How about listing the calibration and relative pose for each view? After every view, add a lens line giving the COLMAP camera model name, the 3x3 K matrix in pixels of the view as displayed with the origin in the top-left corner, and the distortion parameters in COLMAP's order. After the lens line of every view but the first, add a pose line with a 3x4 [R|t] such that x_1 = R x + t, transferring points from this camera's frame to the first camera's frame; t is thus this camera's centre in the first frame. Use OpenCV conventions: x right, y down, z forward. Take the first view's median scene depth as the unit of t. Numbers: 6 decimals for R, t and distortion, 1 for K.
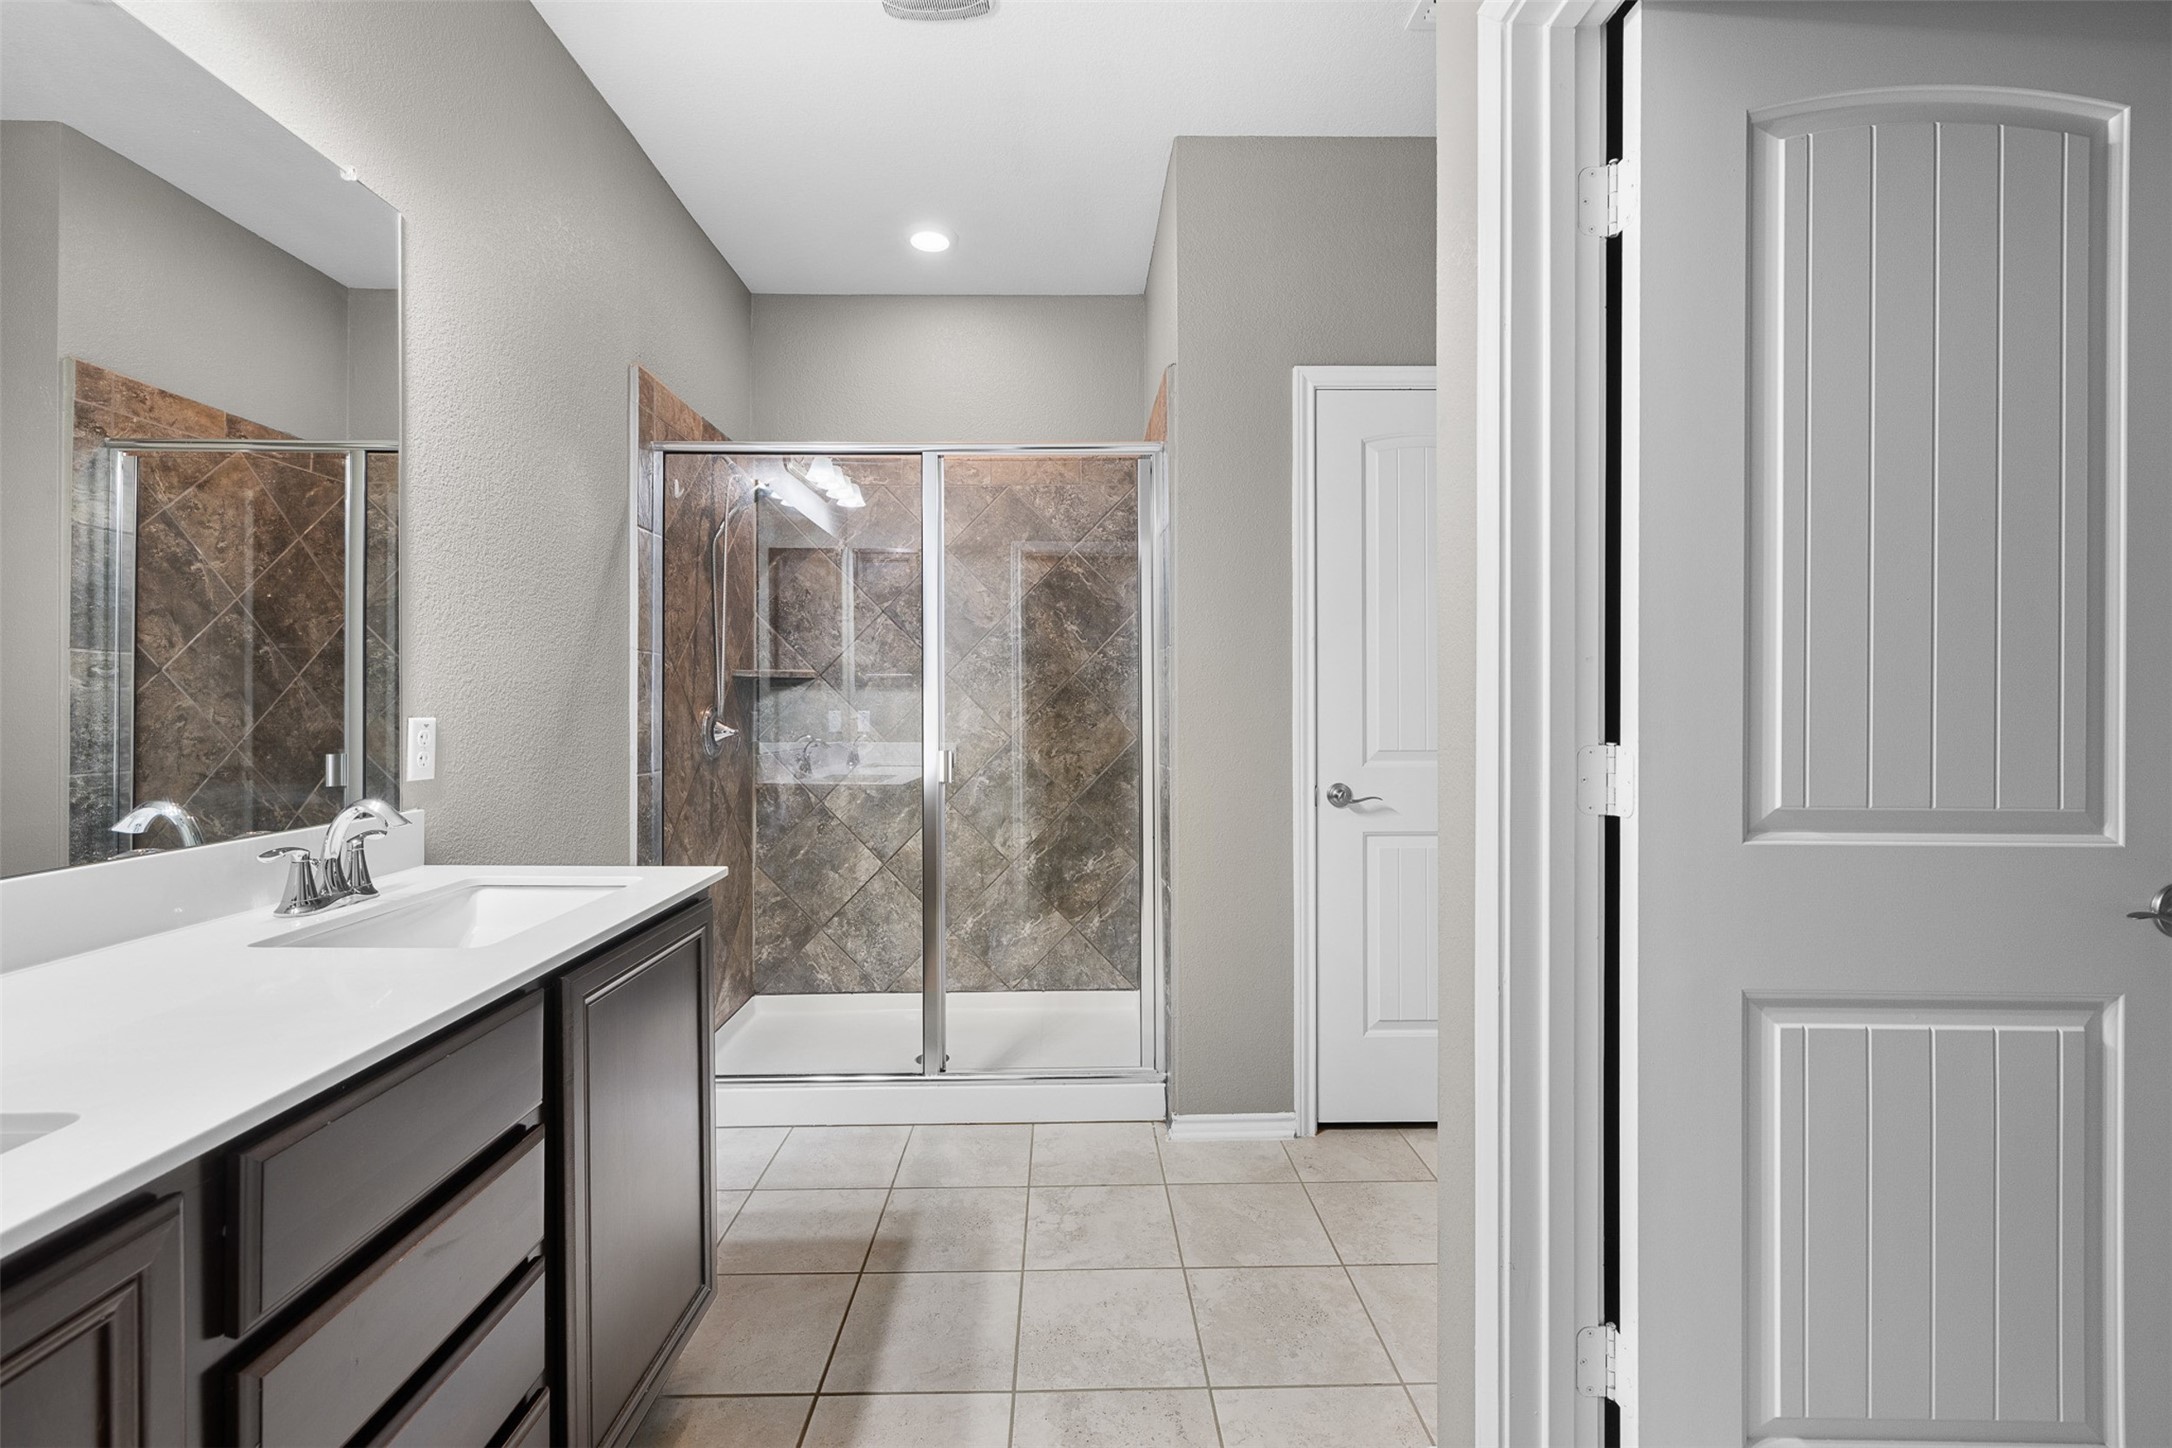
lens RADIAL K [[911.8, 0, 1081.3], [0, 911.8, 708.0], [0, 0, 1]] dist [0.002986, 0.000075]
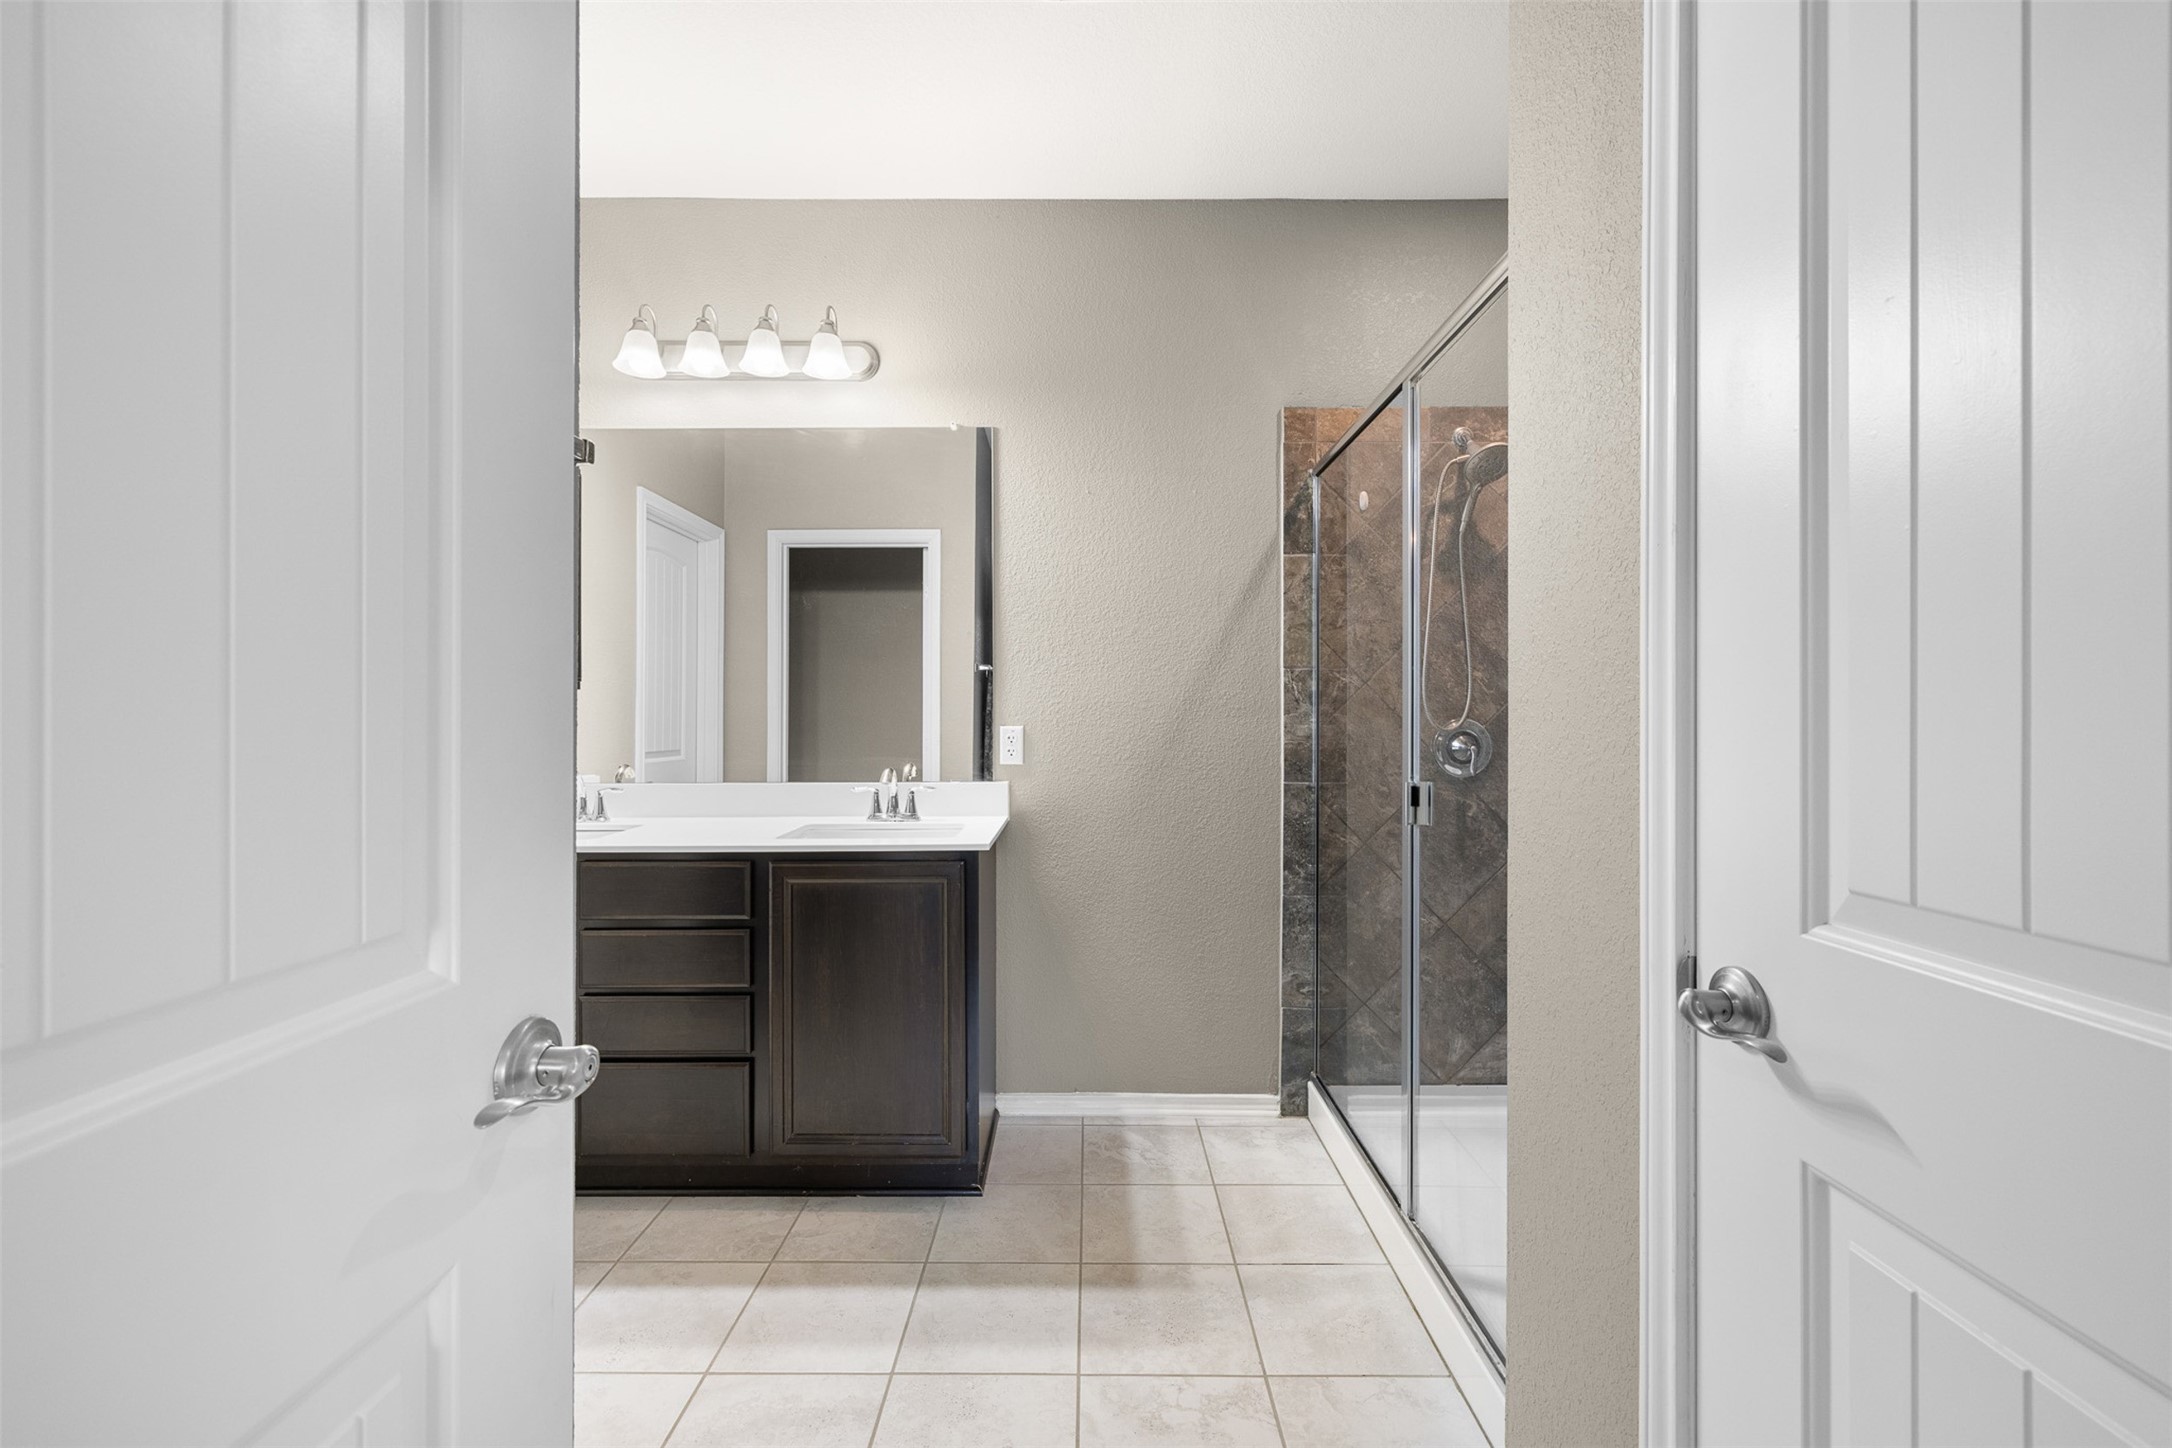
lens RADIAL K [[911.8, 0, 1082.5], [0, 911.8, 723.5], [0, 0, 1]] dist [0.002986, 0.000075]
pose [[-0.026480, 0.008701, -0.999611, 0.747361], [-0.000683, 0.999962, 0.008723, -0.006704], [0.999649, 0.000914, -0.026473, 0.965513]]
